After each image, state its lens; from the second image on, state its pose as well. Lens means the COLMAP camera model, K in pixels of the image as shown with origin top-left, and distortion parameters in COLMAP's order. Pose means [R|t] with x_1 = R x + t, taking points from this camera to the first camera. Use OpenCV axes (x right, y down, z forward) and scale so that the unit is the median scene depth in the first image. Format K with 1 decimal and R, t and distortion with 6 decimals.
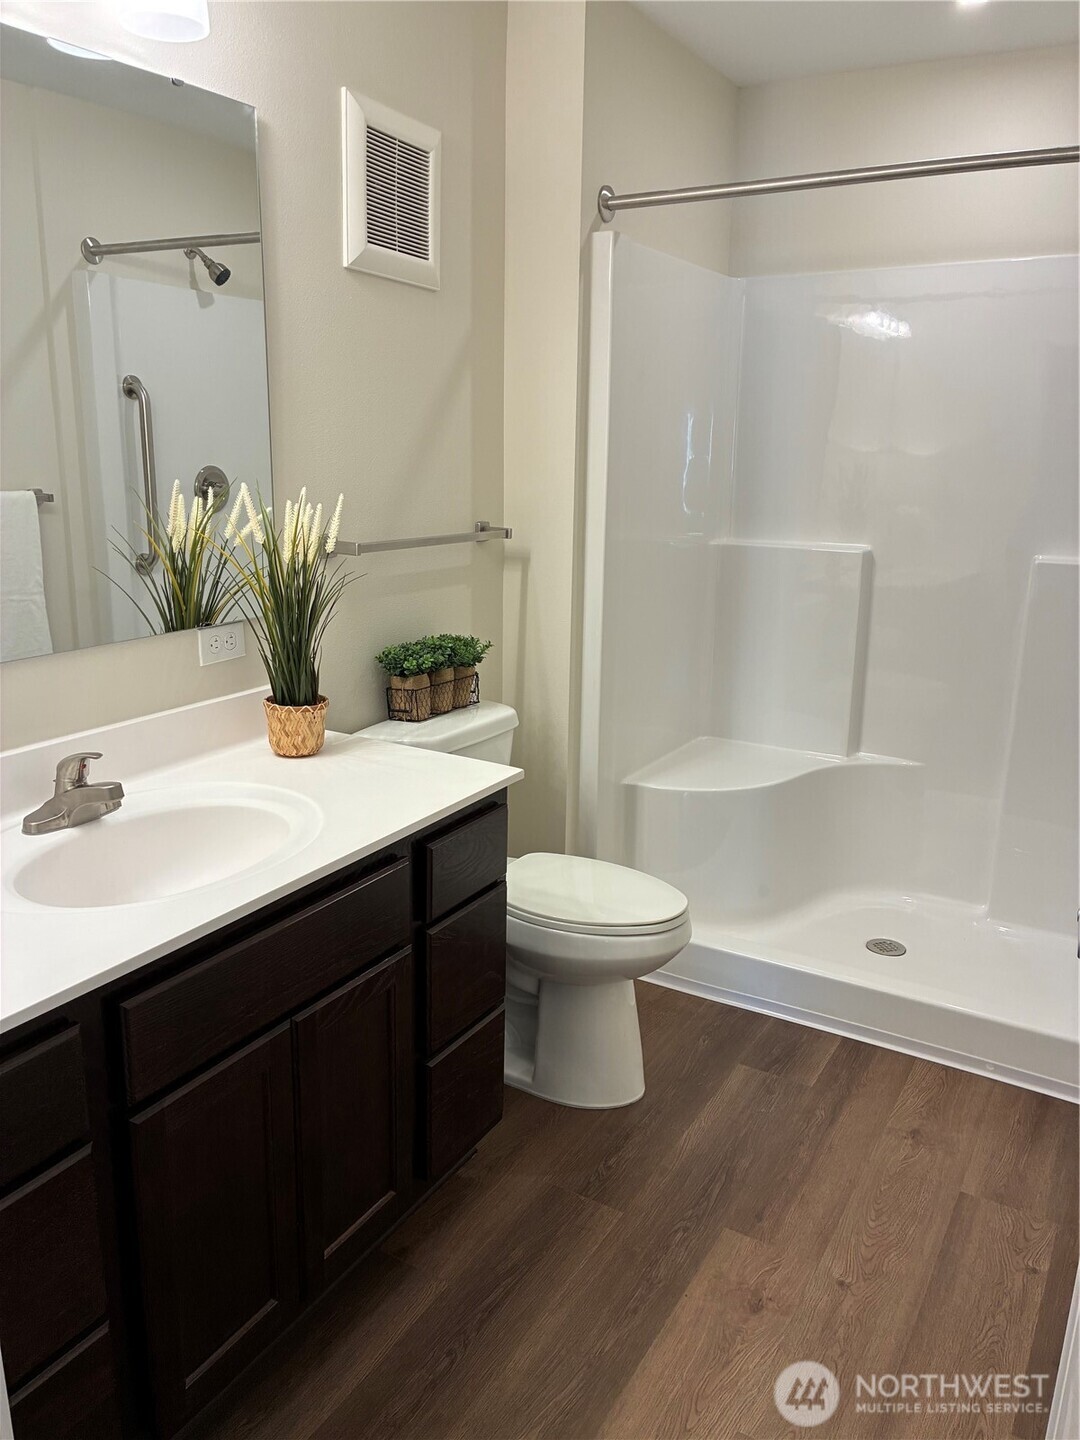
lens RADIAL K [[1099.4, 0, 545.6], [0, 1099.4, 730.3], [0, 0, 1]] dist [0.078445, -0.089252]
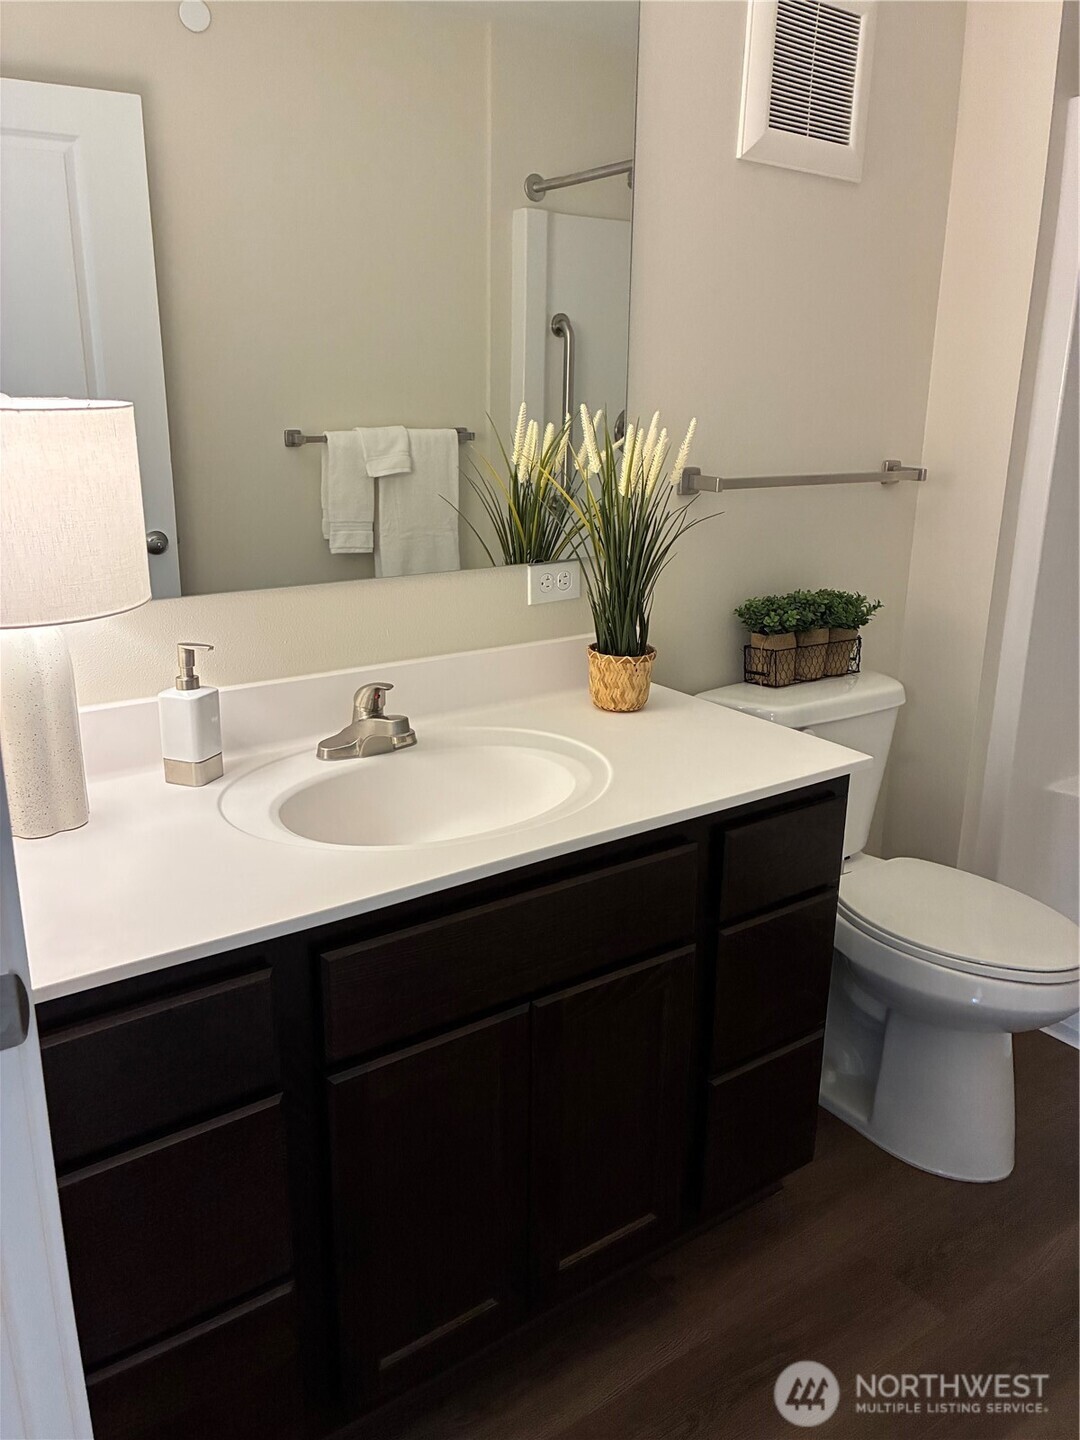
lens RADIAL K [[1104.8, 0, 540.0], [0, 1104.8, 720.0], [0, 0, 1]] dist [0.031073, 0.003064]
pose [[0.908743, 0.110722, -0.402402, 0.075526], [-0.099951, 0.993846, 0.047739, -0.005539], [0.405211, -0.003162, 0.914218, 0.133042]]
